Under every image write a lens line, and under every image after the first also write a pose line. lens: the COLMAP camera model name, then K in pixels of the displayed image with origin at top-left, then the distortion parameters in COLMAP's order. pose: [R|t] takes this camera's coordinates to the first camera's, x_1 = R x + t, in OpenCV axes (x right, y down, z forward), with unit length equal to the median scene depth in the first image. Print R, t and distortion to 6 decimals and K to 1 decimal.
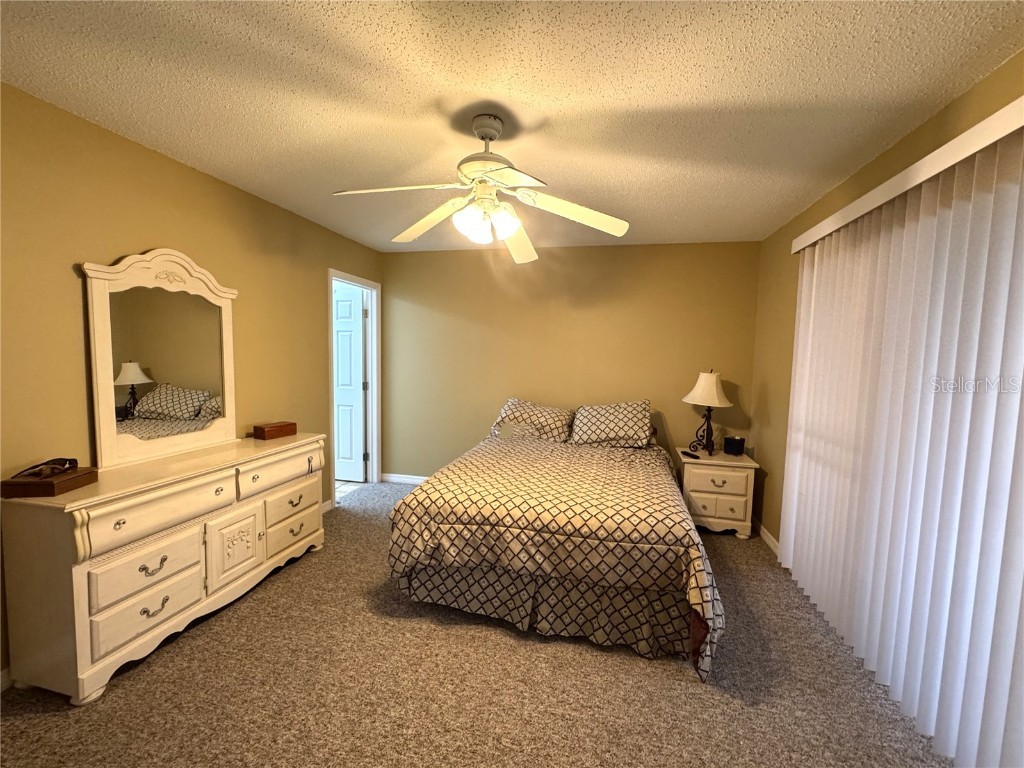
lens RADIAL K [[409.5, 0, 511.1], [0, 409.5, 383.8], [0, 0, 1]] dist [-0.002863, -0.000314]
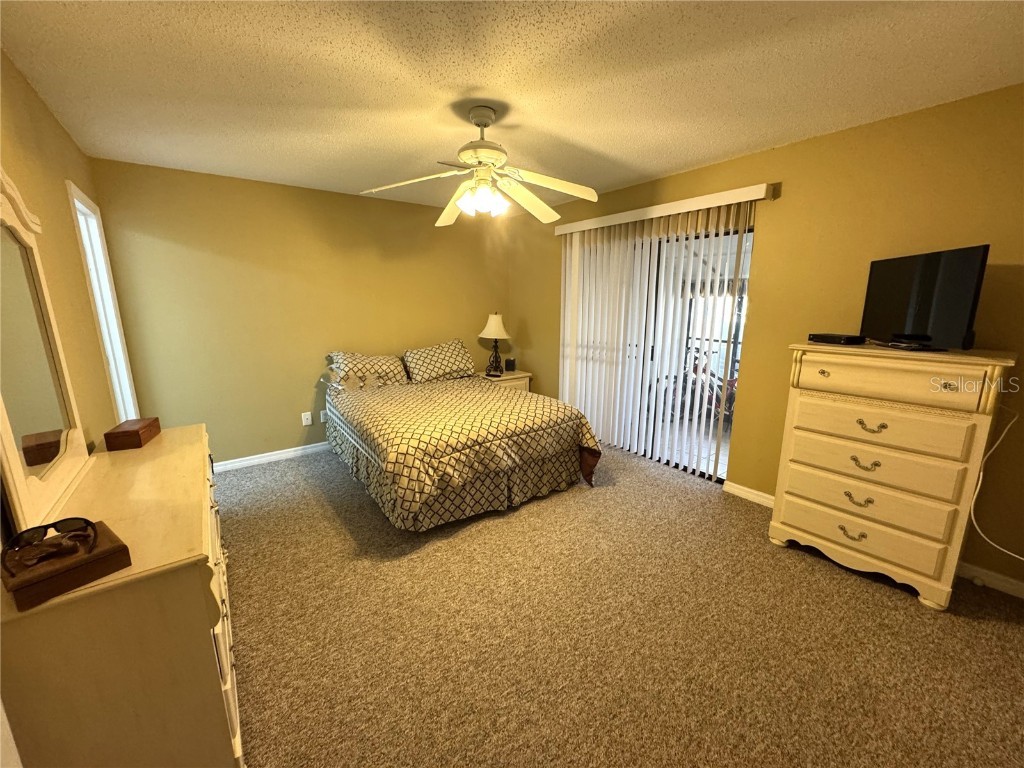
lens RADIAL K [[409.5, 0, 511.1], [0, 409.5, 383.8], [0, 0, 1]] dist [-0.002863, -0.000314]
pose [[0.648062, -0.178863, 0.740286, -0.886446], [0.071646, 0.982038, 0.174552, -0.056256], [-0.758210, -0.060082, 0.649236, 0.104754]]
